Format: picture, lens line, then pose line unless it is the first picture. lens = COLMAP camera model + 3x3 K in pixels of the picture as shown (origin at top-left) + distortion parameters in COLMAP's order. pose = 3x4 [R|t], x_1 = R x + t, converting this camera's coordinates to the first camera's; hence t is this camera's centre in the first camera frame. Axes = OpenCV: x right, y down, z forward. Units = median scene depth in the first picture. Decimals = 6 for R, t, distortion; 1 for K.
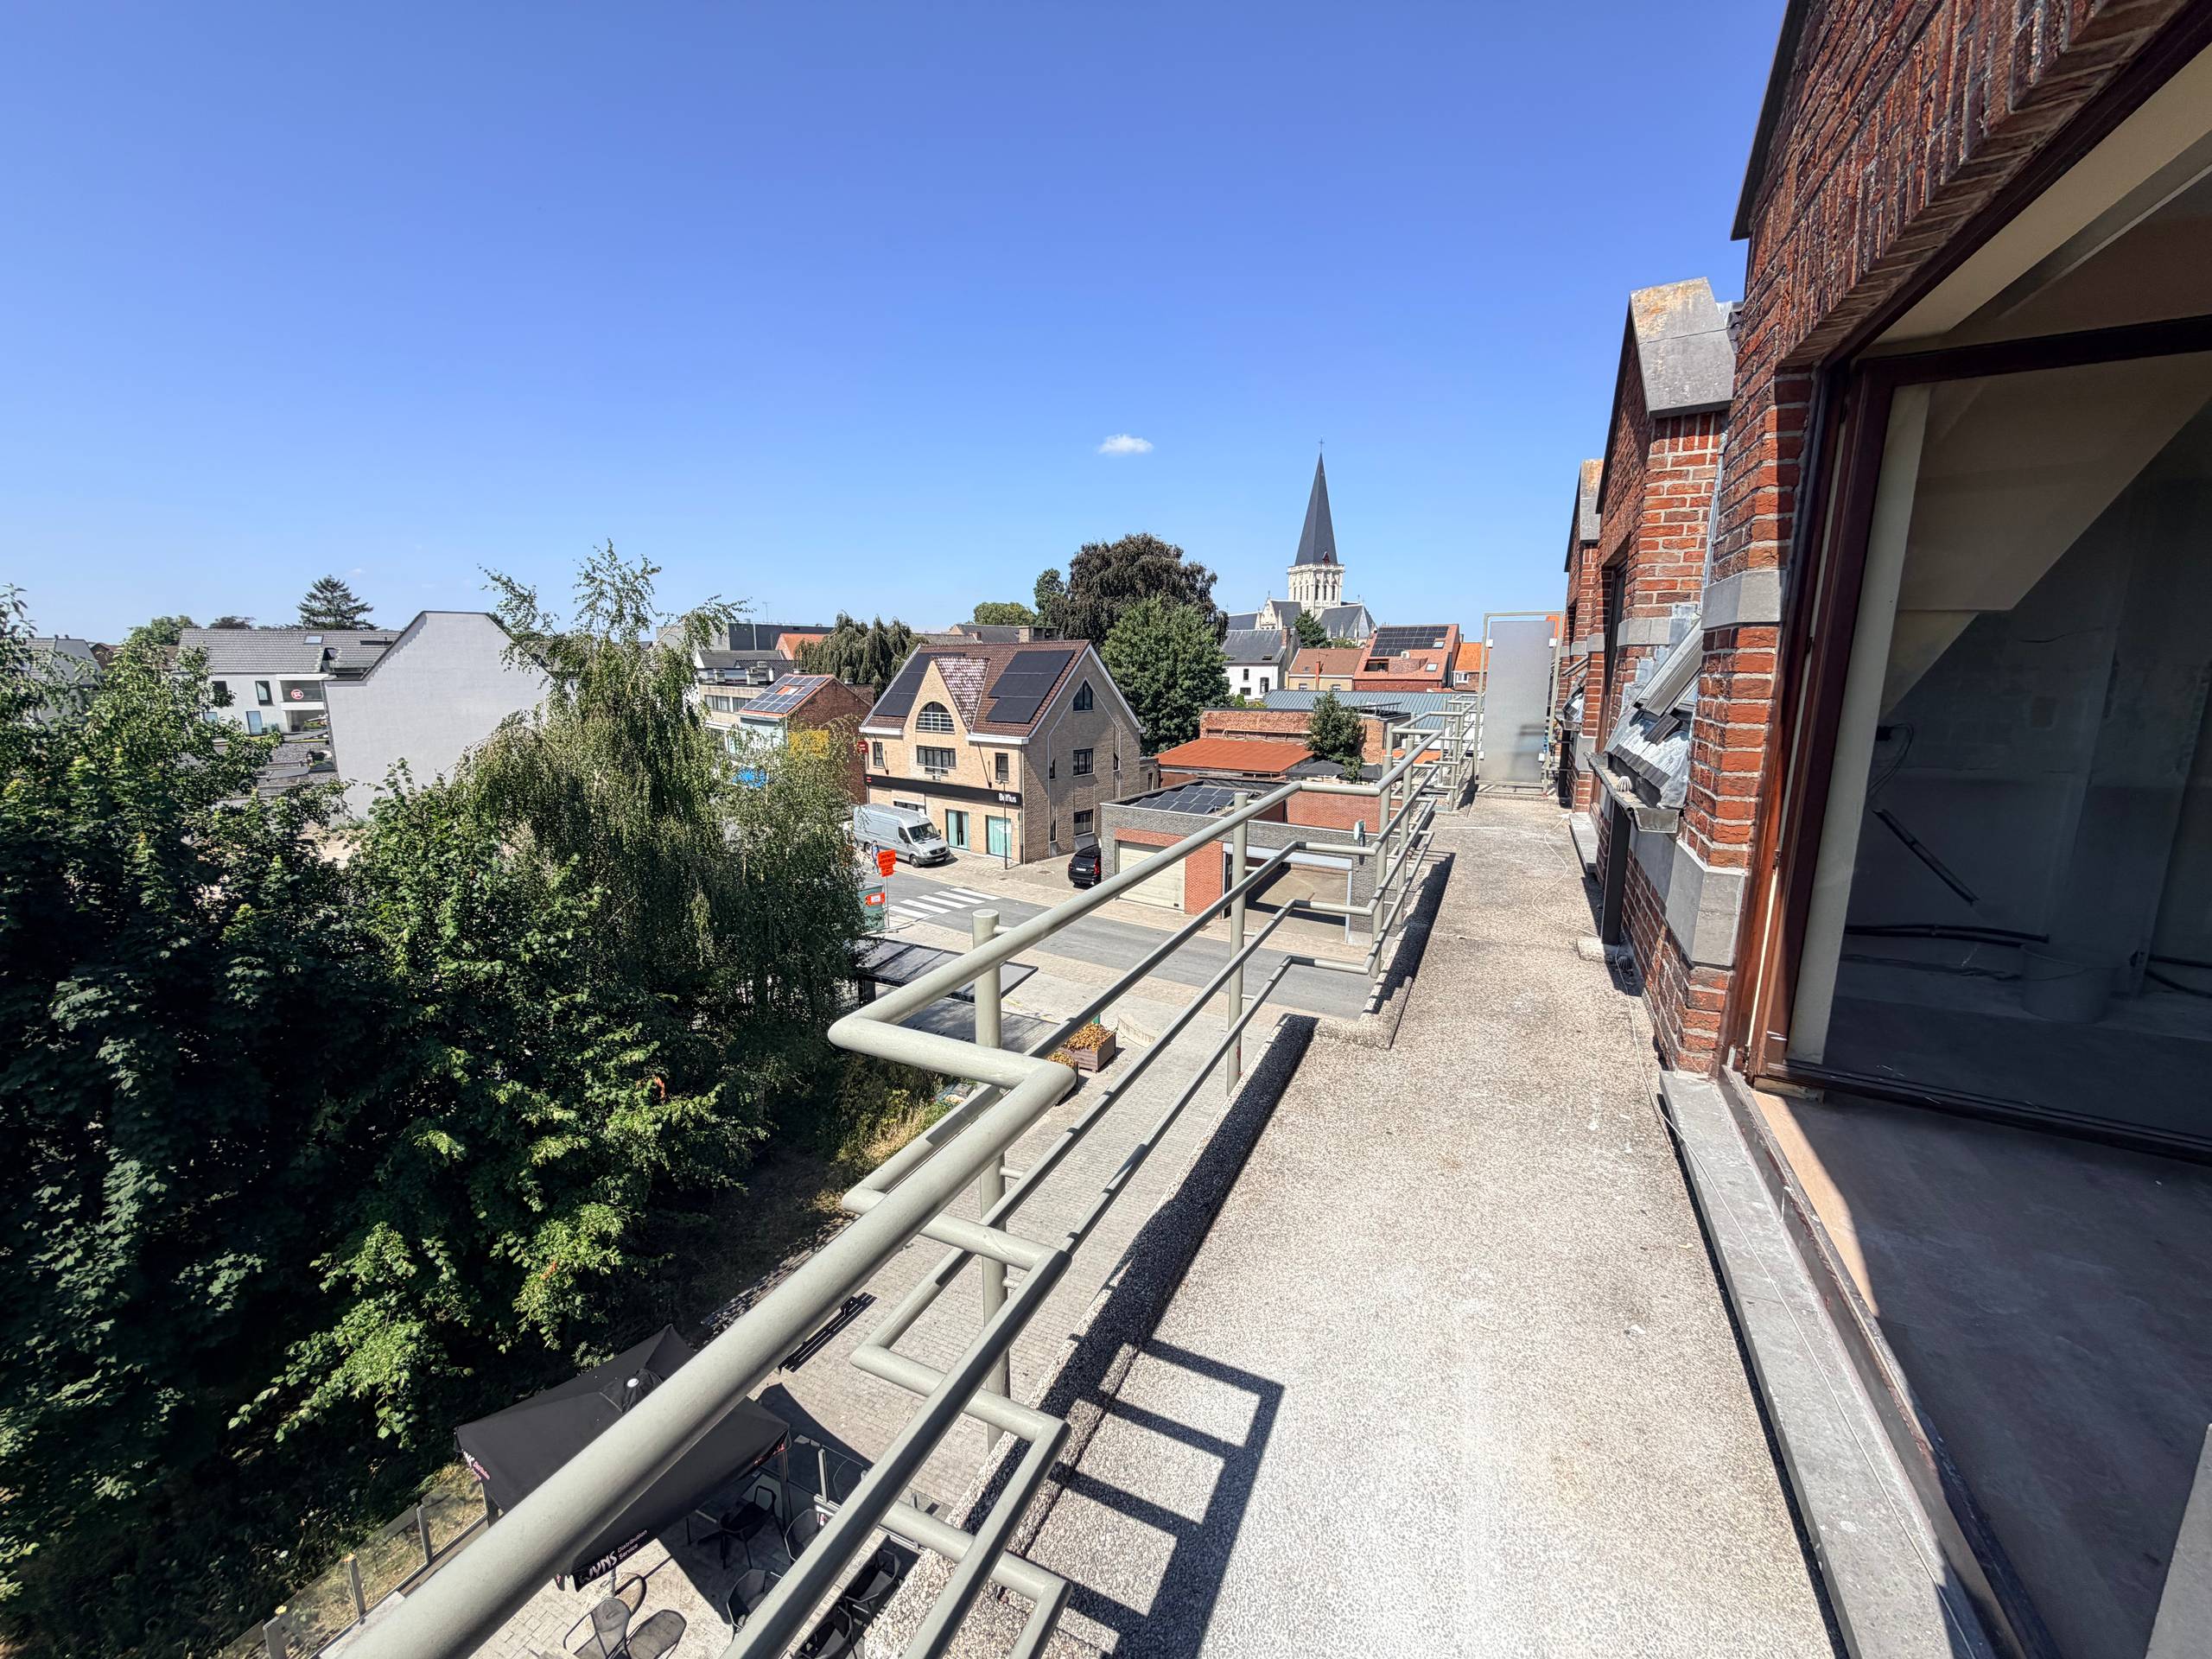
lens RADIAL K [[882.5, 0, 1097.7], [0, 882.5, 831.1], [0, 0, 1]] dist [0.000015, -0.000183]
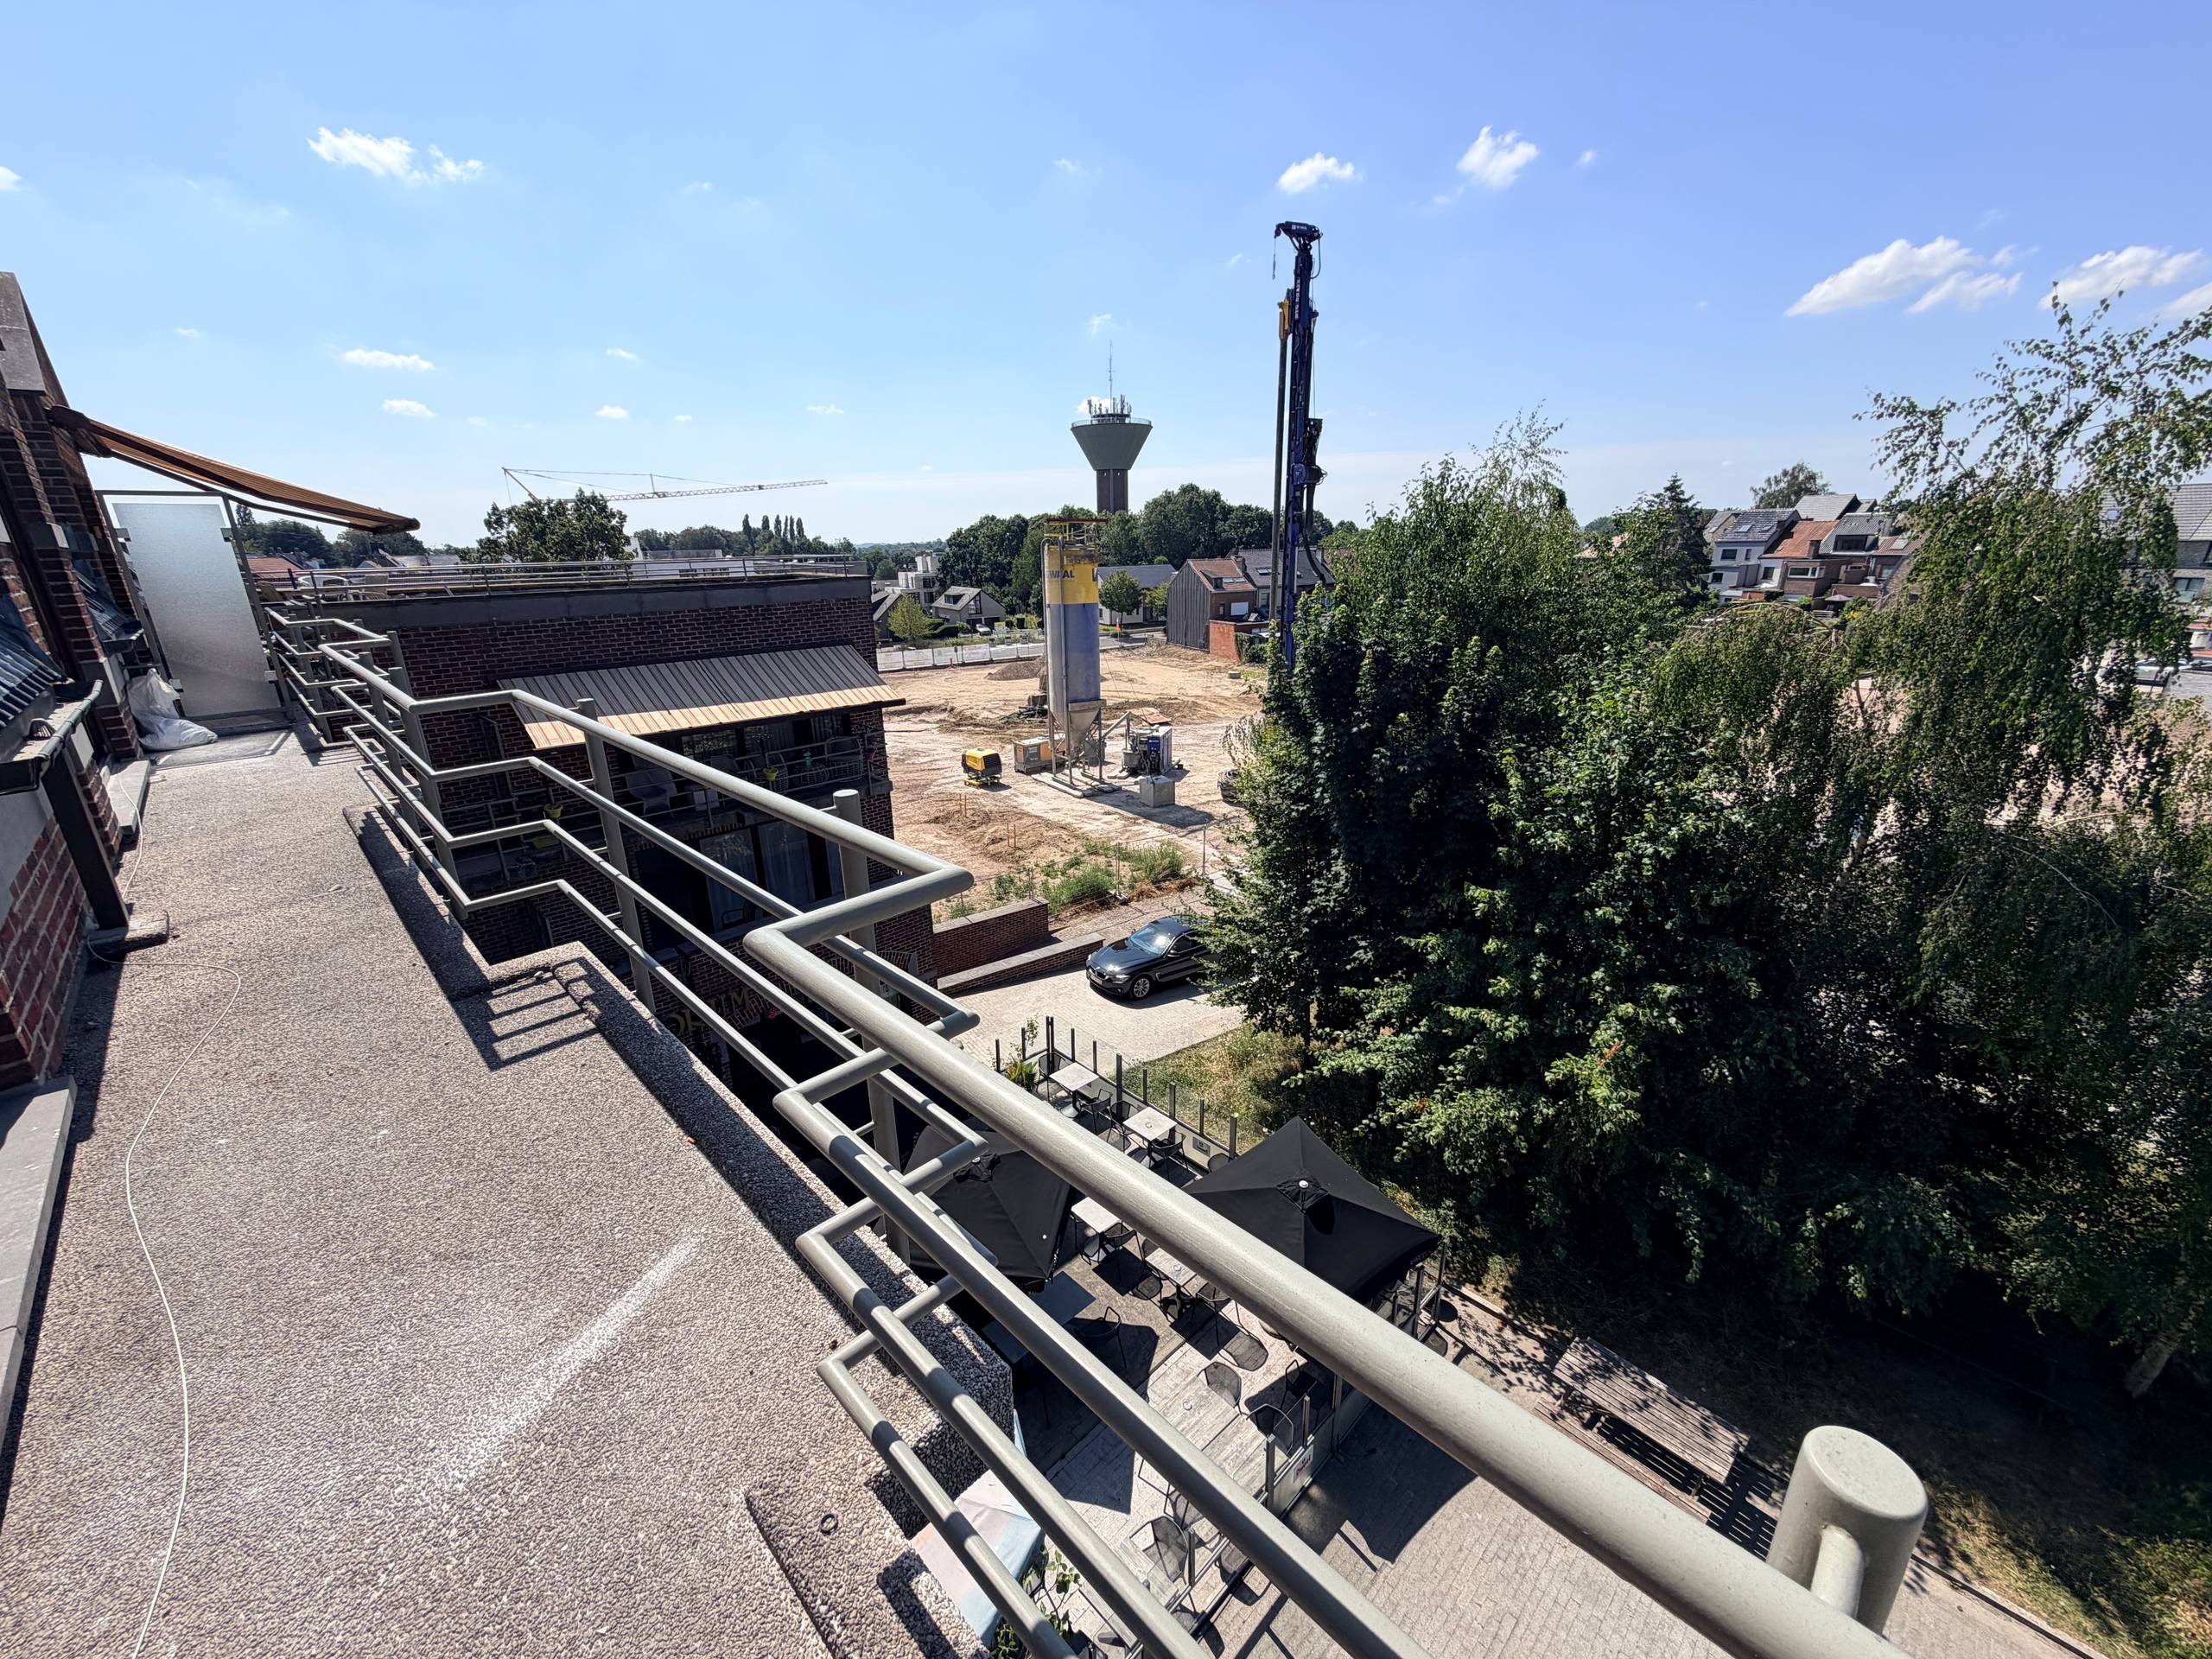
lens RADIAL K [[882.5, 0, 1097.7], [0, 882.5, 831.1], [0, 0, 1]] dist [0.000015, -0.000183]
pose [[-0.335046, 0.303239, -0.892071, 0.986500], [-0.154058, 0.916420, 0.369378, -0.397059], [0.929522, 0.261189, -0.260326, 2.044513]]
